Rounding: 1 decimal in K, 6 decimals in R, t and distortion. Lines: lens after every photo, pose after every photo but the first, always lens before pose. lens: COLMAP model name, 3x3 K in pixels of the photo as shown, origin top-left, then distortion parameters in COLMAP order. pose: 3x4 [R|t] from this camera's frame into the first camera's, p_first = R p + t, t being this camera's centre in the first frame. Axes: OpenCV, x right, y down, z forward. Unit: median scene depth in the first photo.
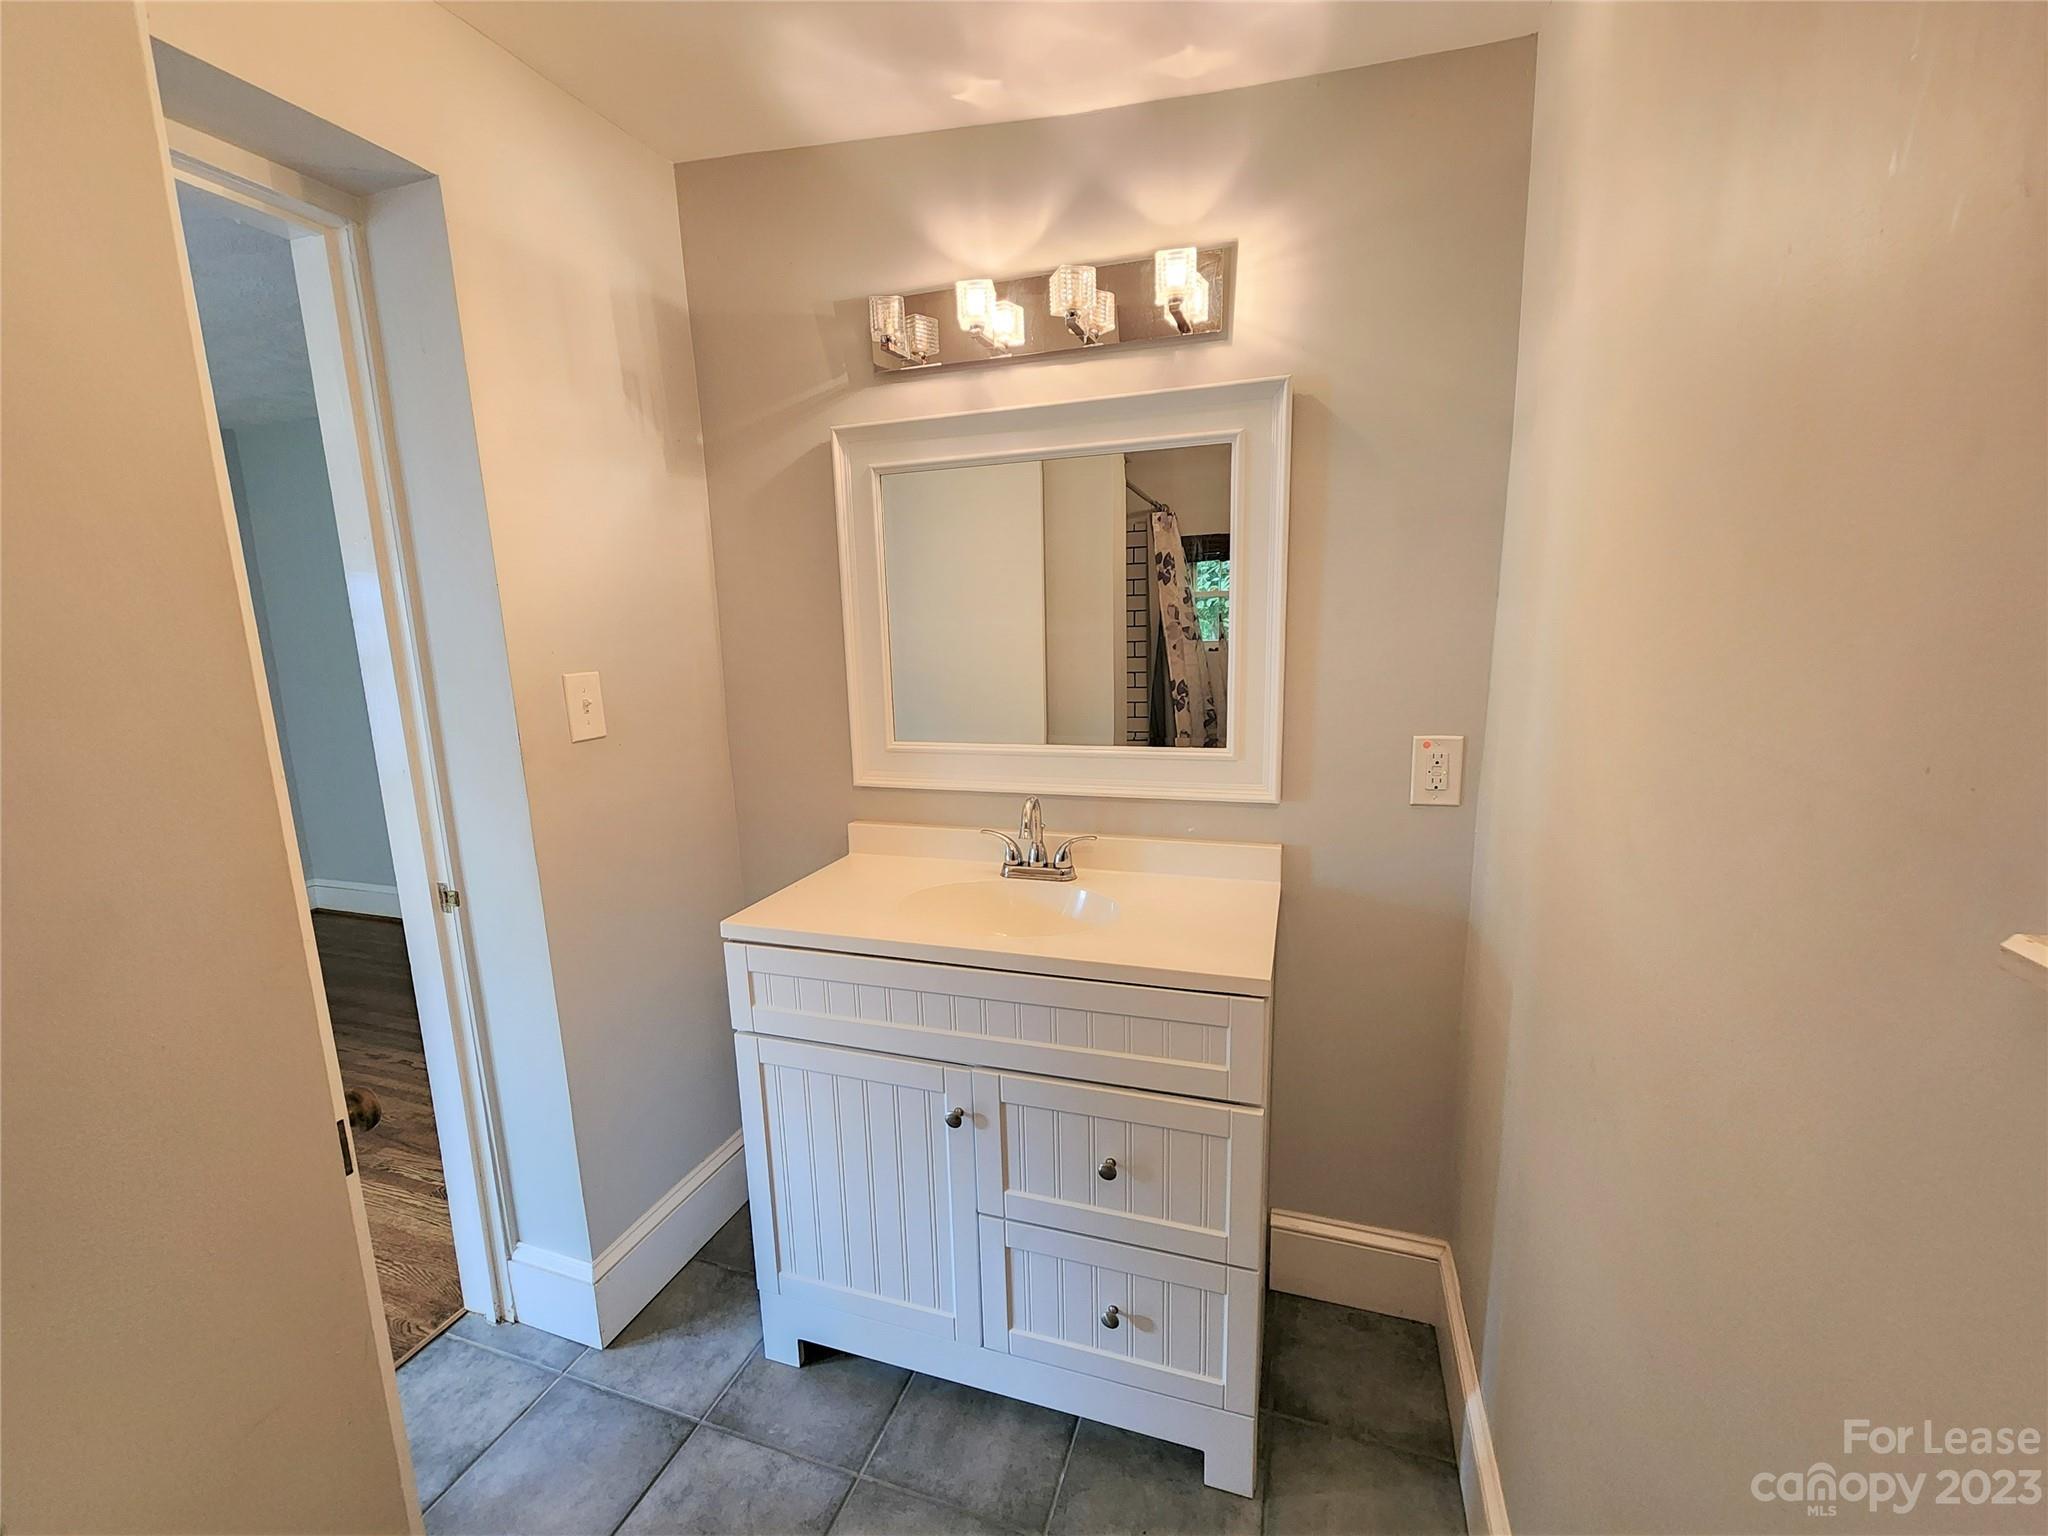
lens RADIAL K [[839.3, 0, 1028.8], [0, 839.3, 774.7], [0, 0, 1]] dist [0.003468, -0.002161]
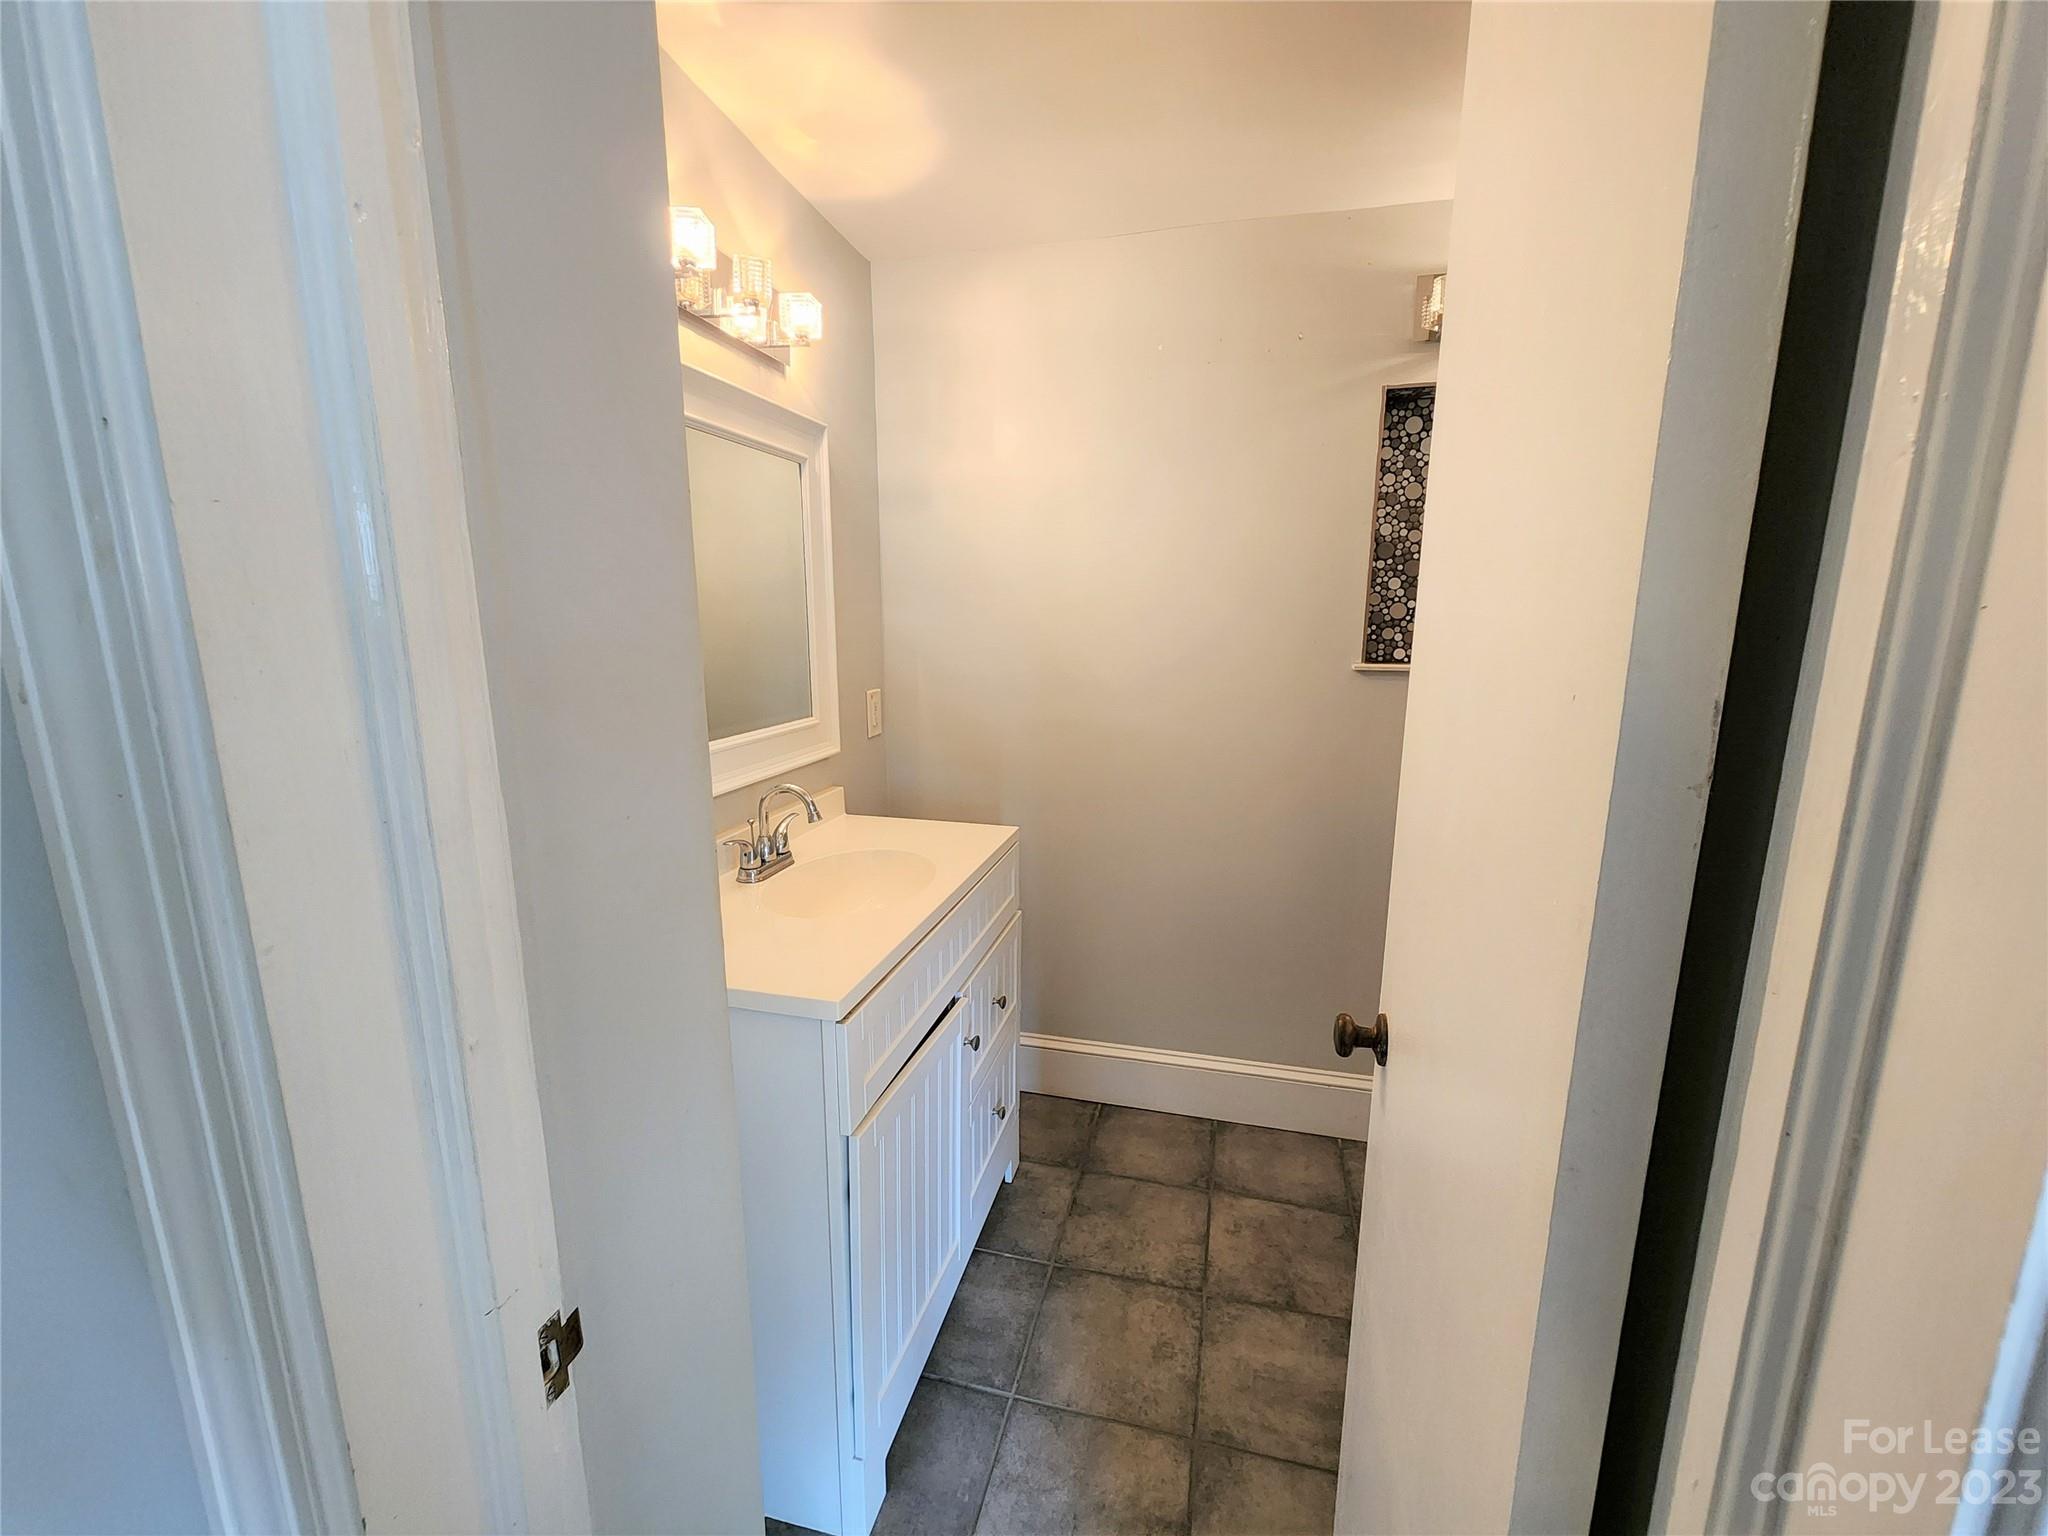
lens RADIAL K [[839.3, 0, 1026.8], [0, 839.3, 768.9], [0, 0, 1]] dist [0.003468, -0.002161]
pose [[-0.070587, -0.153815, 0.985575, -1.106080], [0.187246, 0.968433, 0.164550, -0.111107], [-0.979774, 0.196160, -0.039558, 0.843622]]
